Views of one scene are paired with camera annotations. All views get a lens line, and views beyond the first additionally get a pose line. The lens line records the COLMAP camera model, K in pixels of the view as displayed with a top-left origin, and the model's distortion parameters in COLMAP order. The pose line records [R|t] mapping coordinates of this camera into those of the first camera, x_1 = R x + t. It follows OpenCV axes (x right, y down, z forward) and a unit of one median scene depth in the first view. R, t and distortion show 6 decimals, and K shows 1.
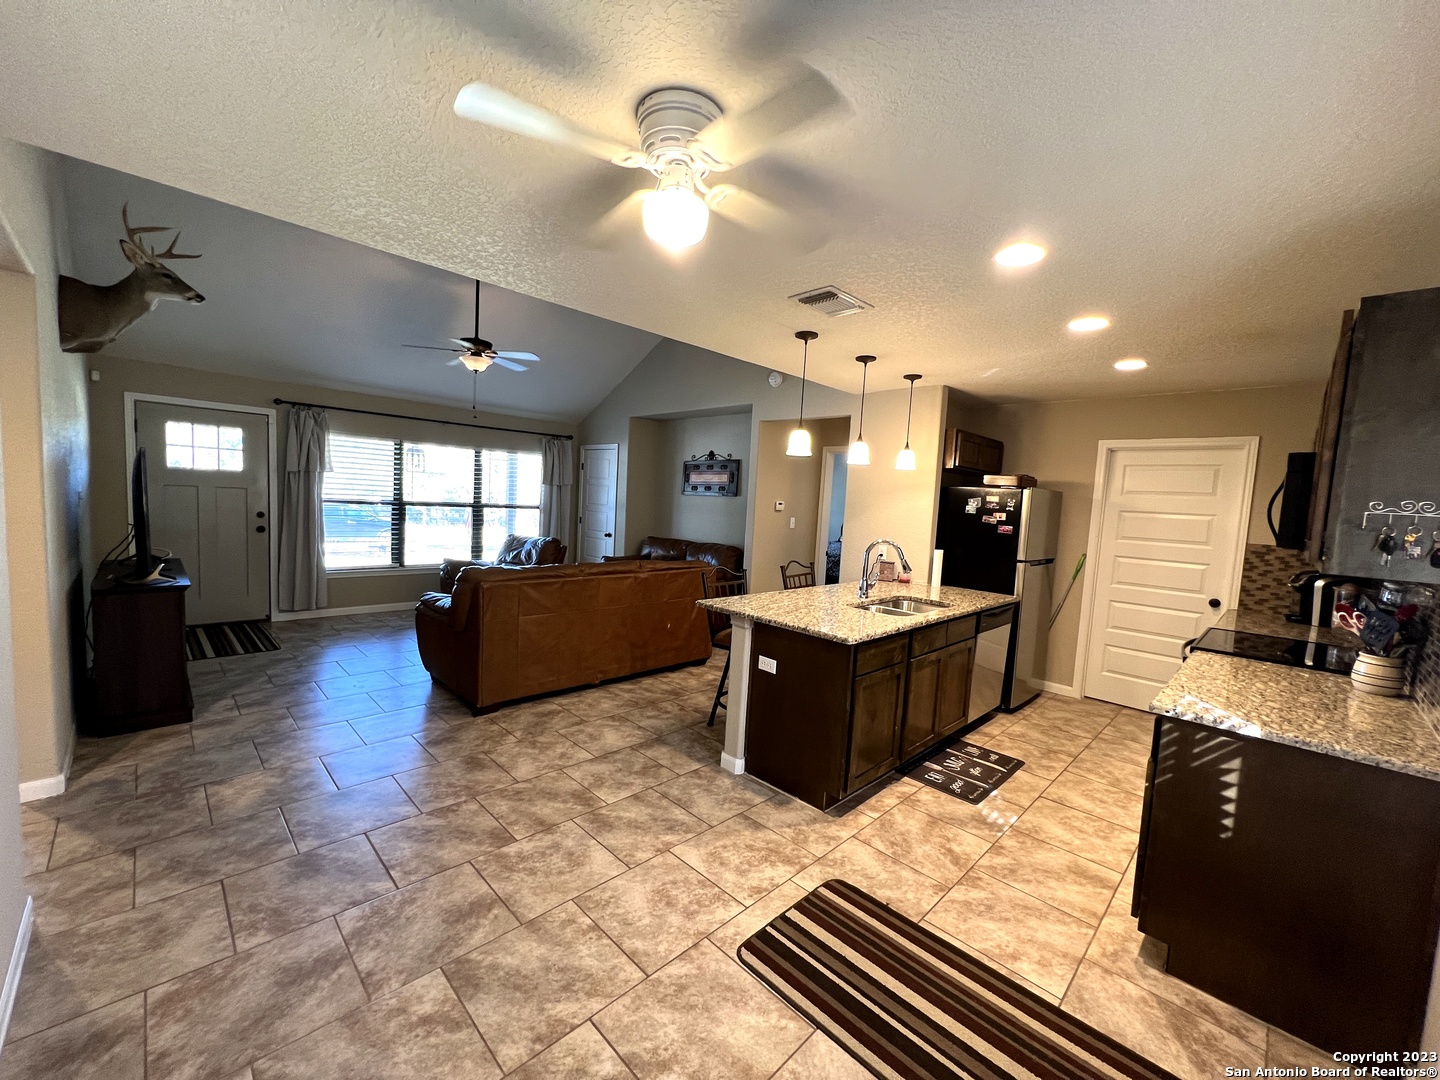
lens RADIAL K [[574.5, 0, 719.4], [0, 574.5, 543.7], [0, 0, 1]] dist [-0.001821, -0.000110]
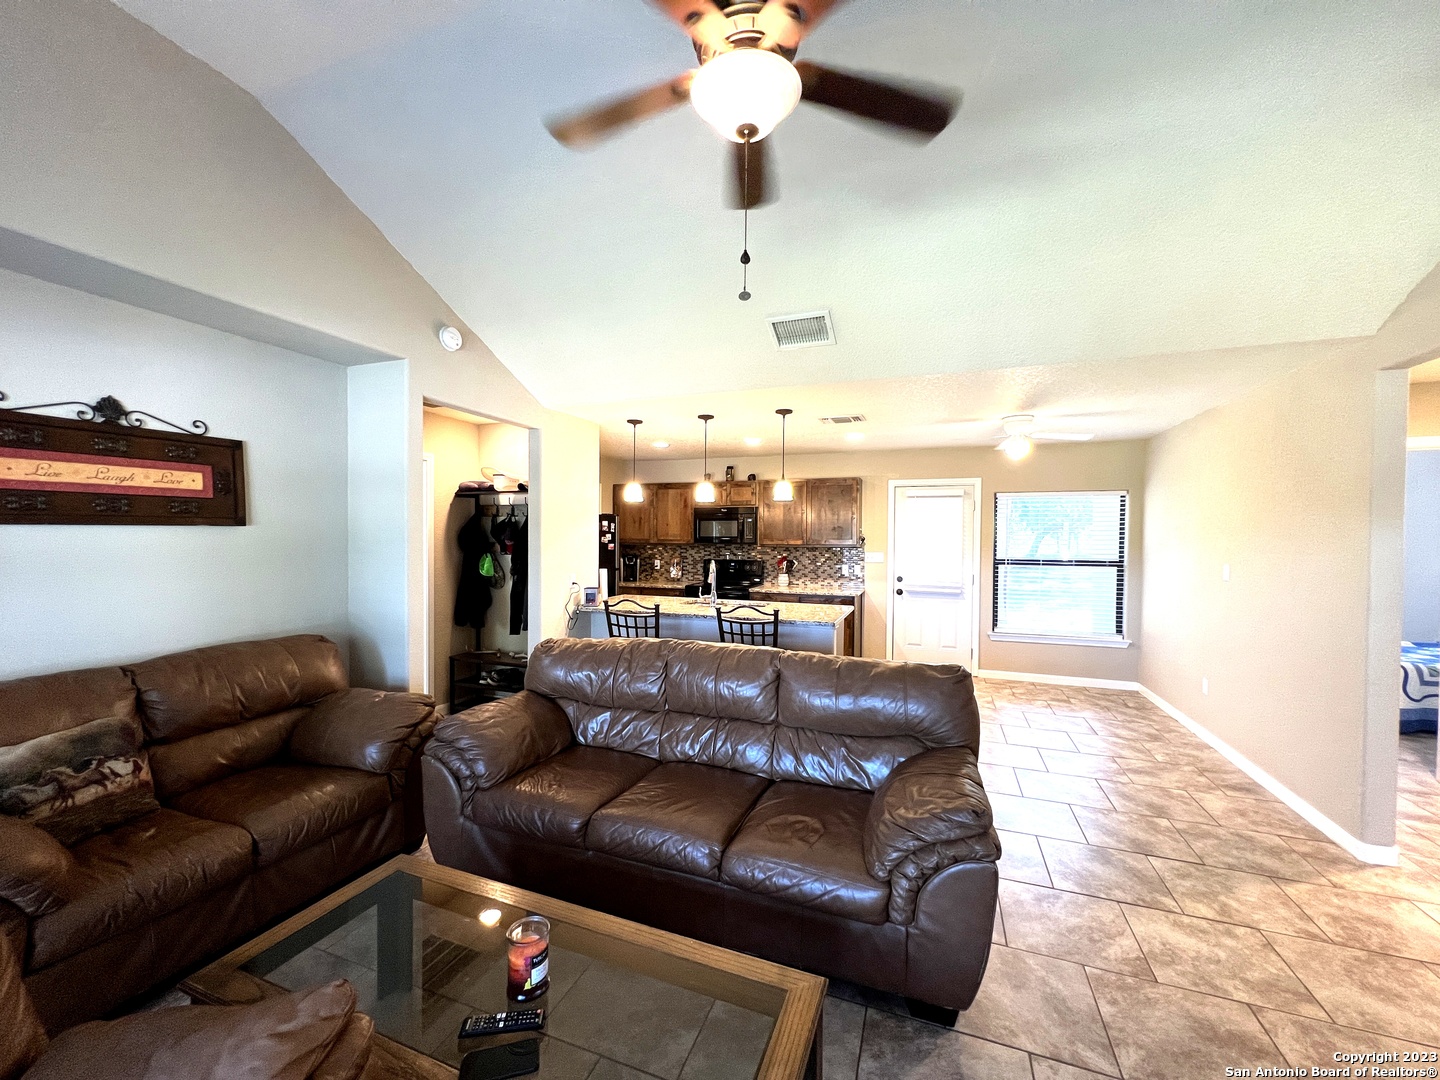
lens RADIAL K [[574.5, 0, 721.6], [0, 574.5, 544.8], [0, 0, 1]] dist [-0.001821, -0.000110]
pose [[-0.414366, -0.070862, 0.907347, -0.559444], [0.042697, 0.994353, 0.097156, -0.103455], [-0.909108, 0.079000, -0.409000, 0.929011]]
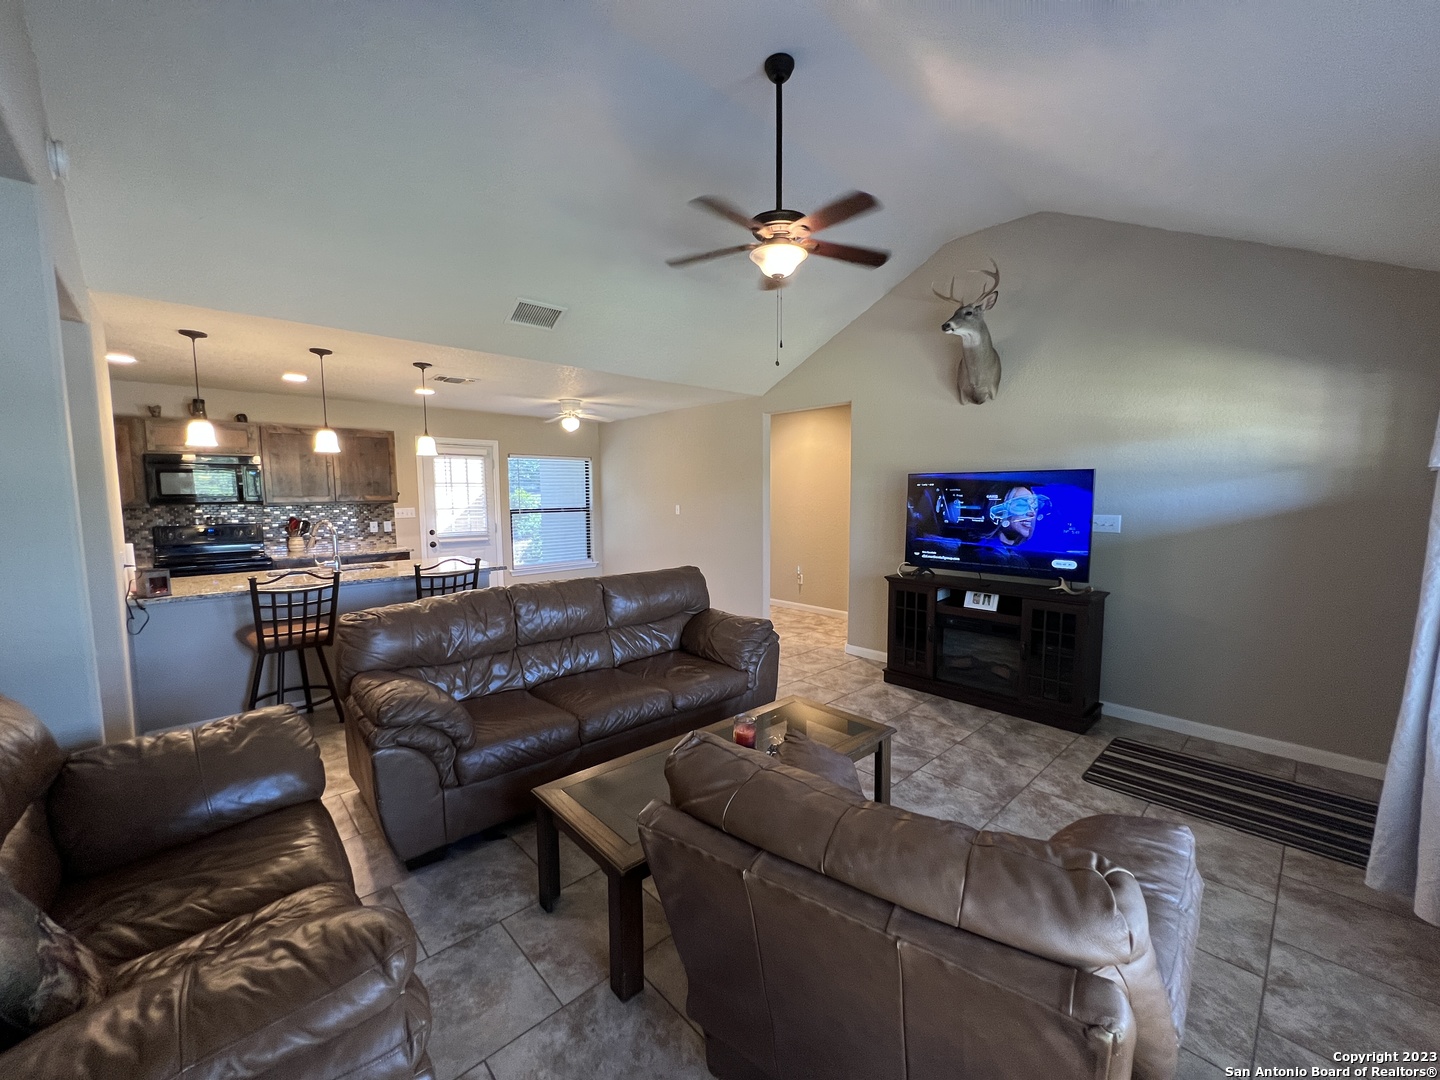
lens RADIAL K [[574.5, 0, 720.2], [0, 574.5, 543.0], [0, 0, 1]] dist [-0.001821, -0.000110]
pose [[-0.998284, -0.051377, 0.028114, -0.323237], [-0.045911, 0.984550, 0.168977, -0.116428], [-0.036362, 0.167397, -0.985219, 1.280807]]
